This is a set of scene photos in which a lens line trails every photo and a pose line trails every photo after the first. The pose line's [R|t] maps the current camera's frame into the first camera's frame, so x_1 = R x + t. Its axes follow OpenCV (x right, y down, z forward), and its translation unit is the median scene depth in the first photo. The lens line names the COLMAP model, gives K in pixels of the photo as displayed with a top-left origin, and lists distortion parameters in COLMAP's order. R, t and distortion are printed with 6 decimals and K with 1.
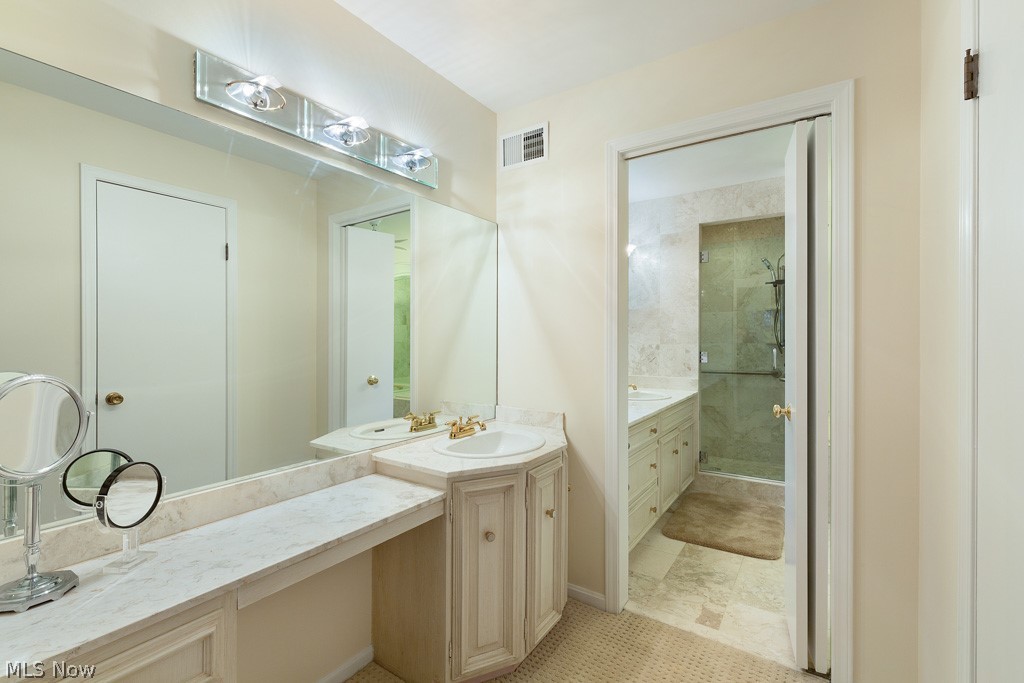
lens RADIAL K [[455.0, 0, 507.9], [0, 455.0, 338.5], [0, 0, 1]] dist [0.000255, 0.000330]
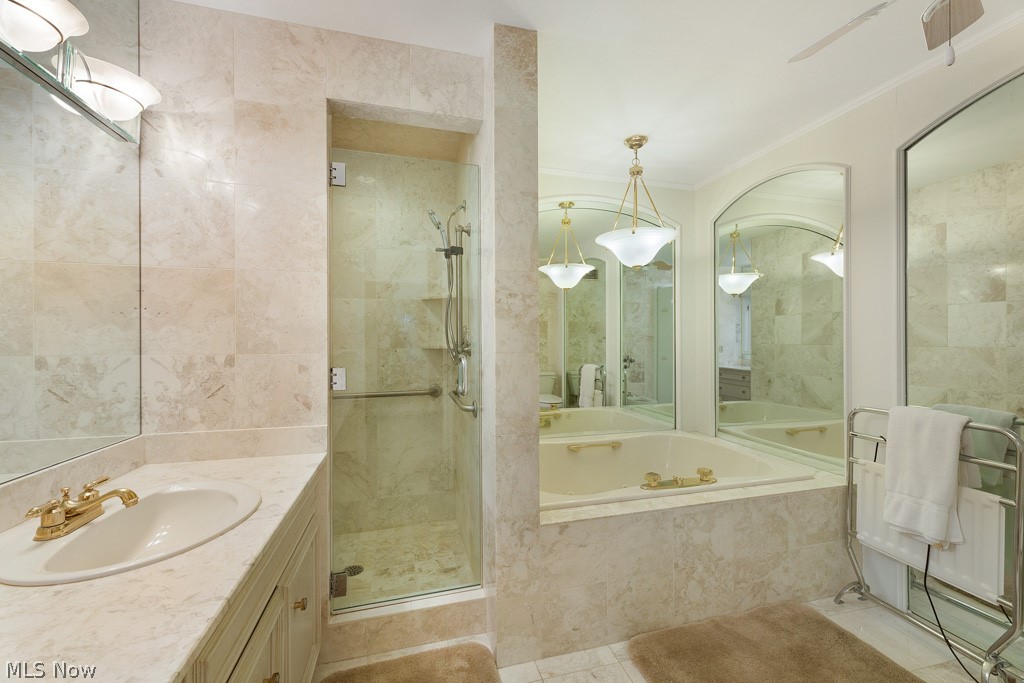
lens RADIAL K [[412.4, 0, 512.0], [0, 412.4, 341.5], [0, 0, 1]] dist [0.001631, -0.000037]
pose [[0.654953, -0.002763, 0.755664, 0.211503], [0.006104, 0.999980, -0.001633, 0.002797], [-0.755645, 0.005682, 0.654957, 0.550020]]
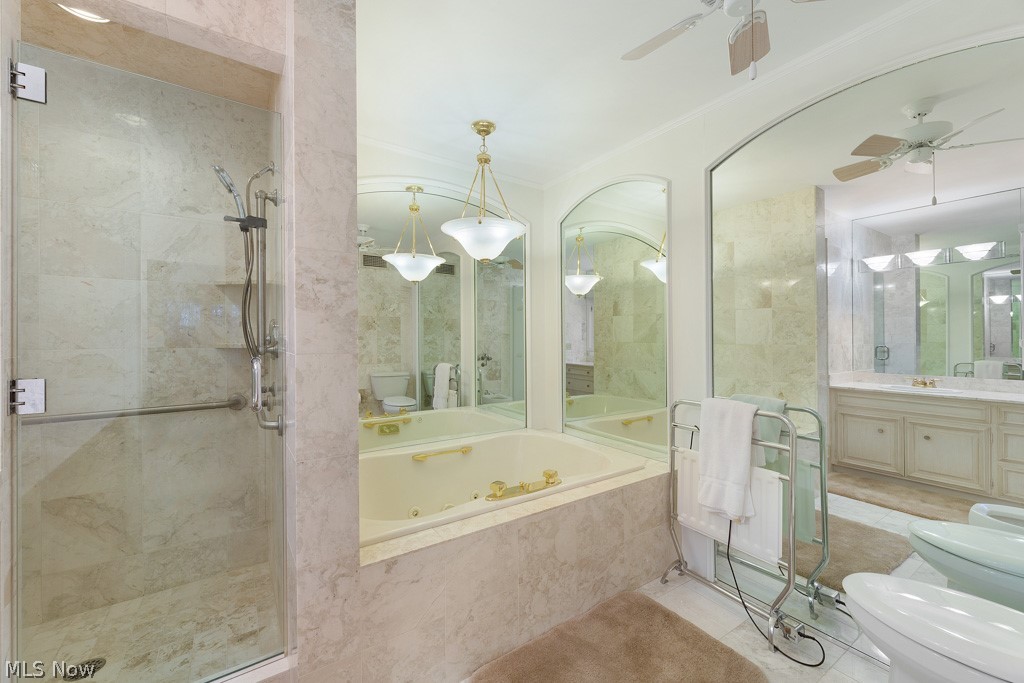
lens RADIAL K [[415.2, 0, 515.4], [0, 415.2, 328.4], [0, 0, 1]] dist [-0.000907, -0.000067]
pose [[0.369899, 0.022319, 0.928804, 0.280108], [0.003828, 0.999666, -0.025547, 0.002248], [-0.929064, 0.013005, 0.369690, 0.558285]]
